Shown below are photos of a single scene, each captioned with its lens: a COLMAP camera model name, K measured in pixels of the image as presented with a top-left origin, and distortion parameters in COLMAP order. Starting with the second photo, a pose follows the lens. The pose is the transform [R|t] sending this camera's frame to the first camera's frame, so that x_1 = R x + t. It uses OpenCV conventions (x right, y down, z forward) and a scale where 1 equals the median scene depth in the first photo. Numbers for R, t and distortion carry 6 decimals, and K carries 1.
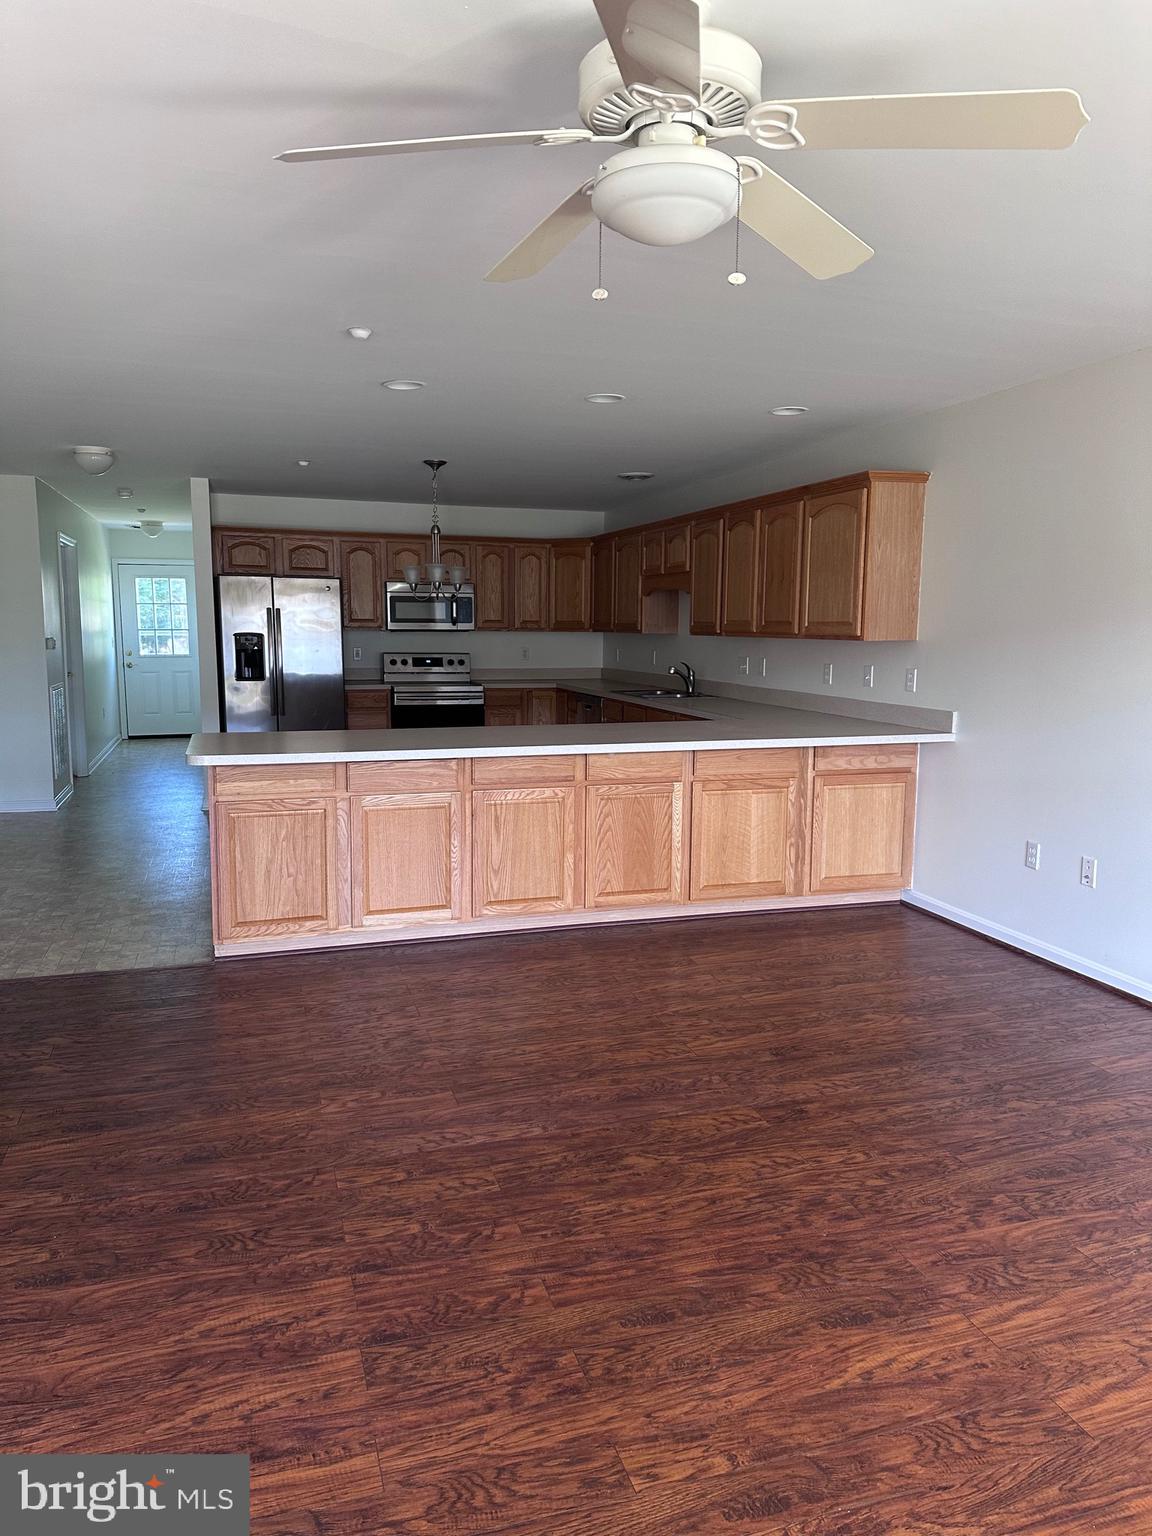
lens RADIAL K [[1110.5, 0, 578.4], [0, 1110.5, 739.7], [0, 0, 1]] dist [0.041673, -0.036477]
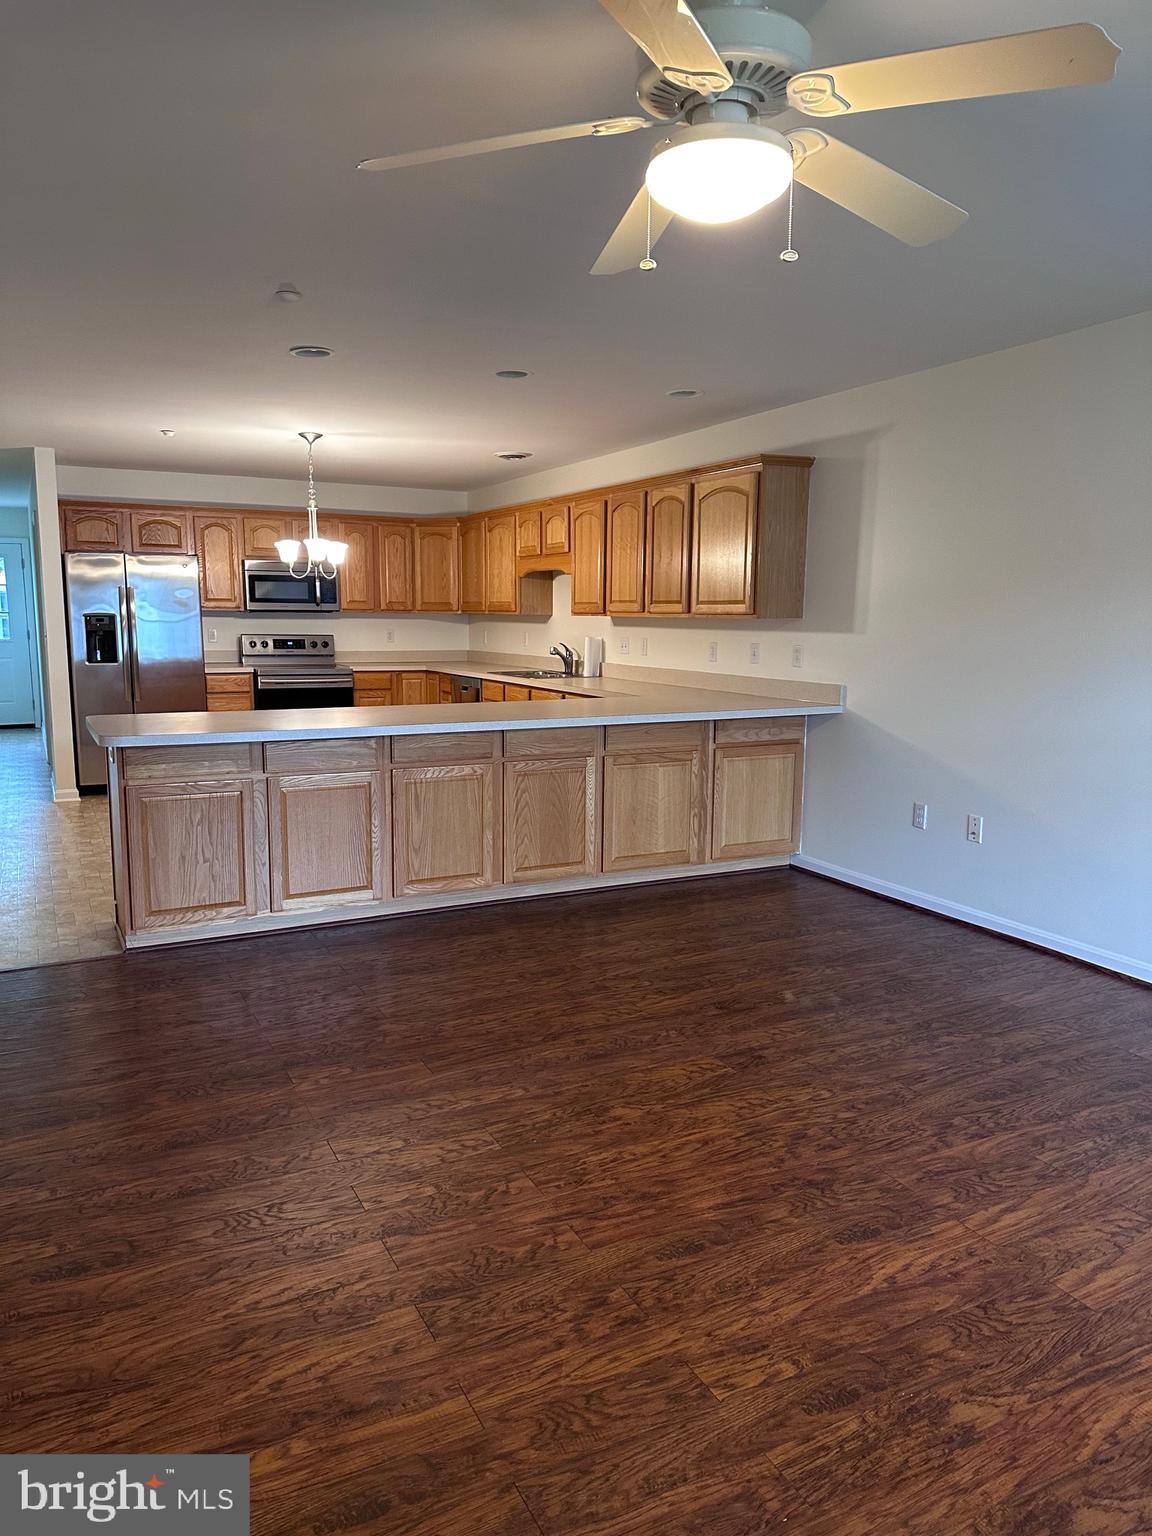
lens RADIAL K [[1110.5, 0, 577.3], [0, 1110.5, 760.3], [0, 0, 1]] dist [0.041673, -0.036477]
pose [[0.986254, -0.022001, 0.163768, -0.131272], [0.017056, 0.999357, 0.031543, 0.013042], [-0.164357, -0.028316, 0.985994, -0.007236]]
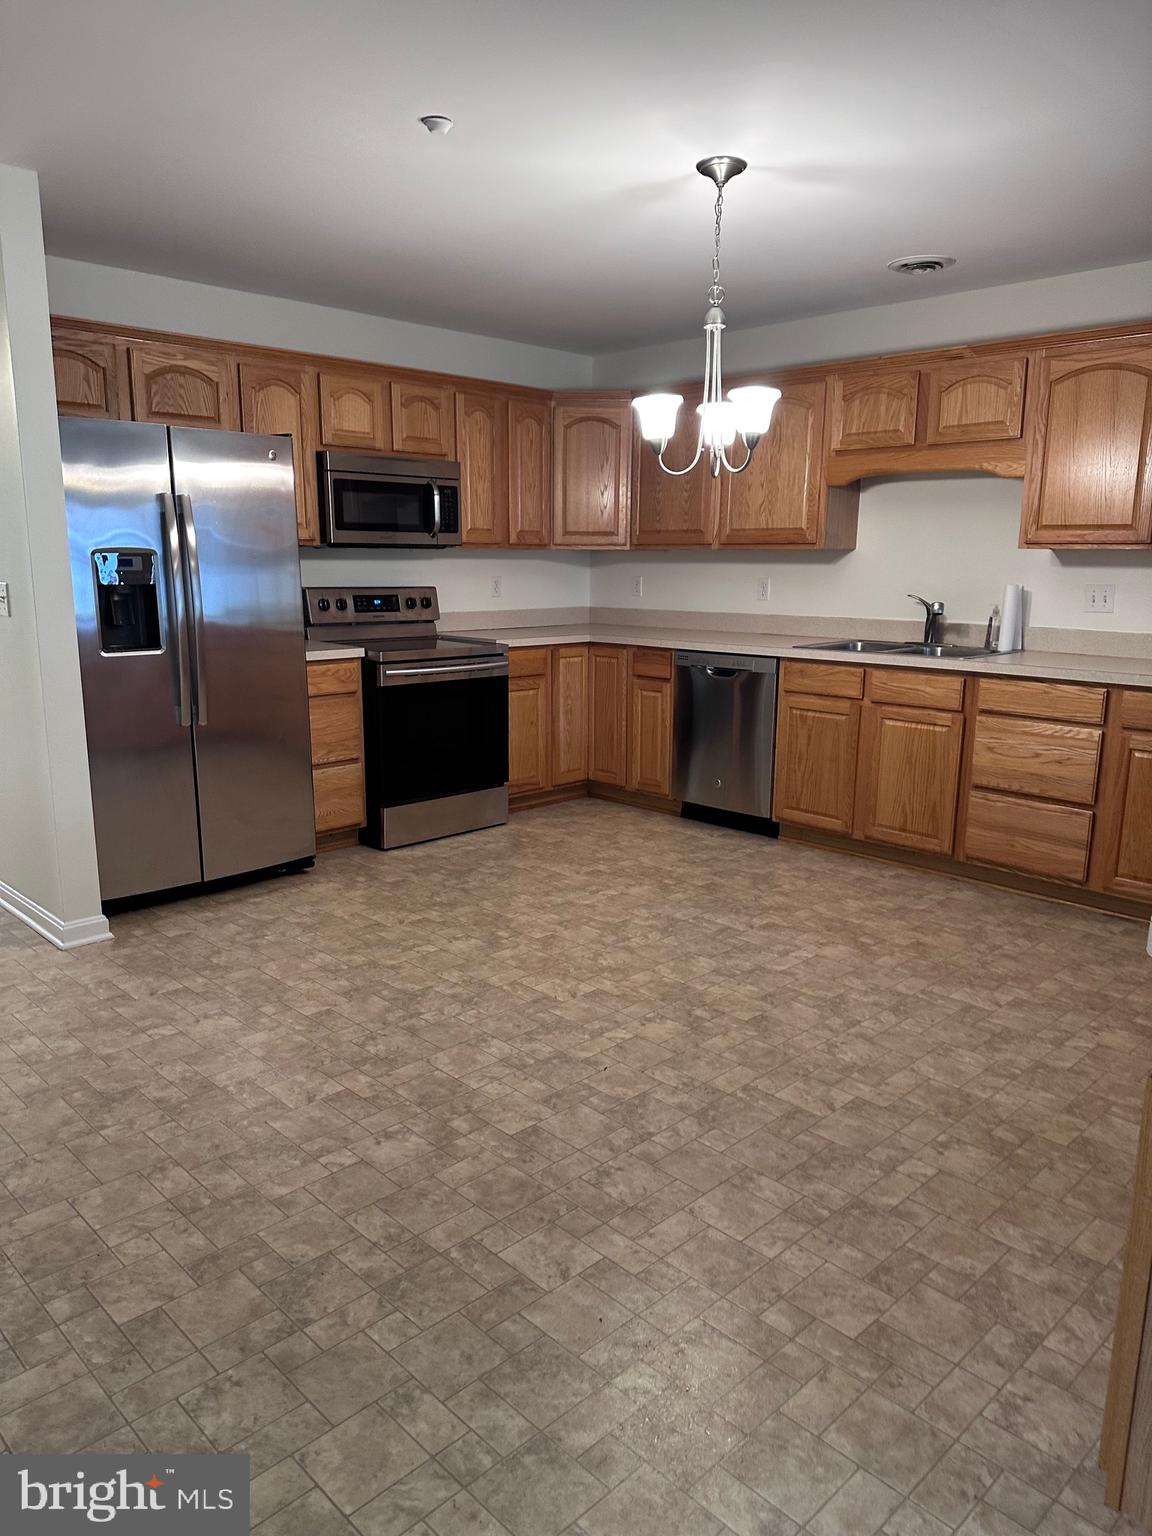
lens RADIAL K [[1110.5, 0, 567.2], [0, 1110.5, 777.9], [0, 0, 1]] dist [0.041673, -0.036477]
pose [[0.888847, -0.094424, 0.448370, -0.831636], [0.050222, 0.992717, 0.109499, -0.104379], [-0.455444, -0.074809, 0.887116, 1.196960]]
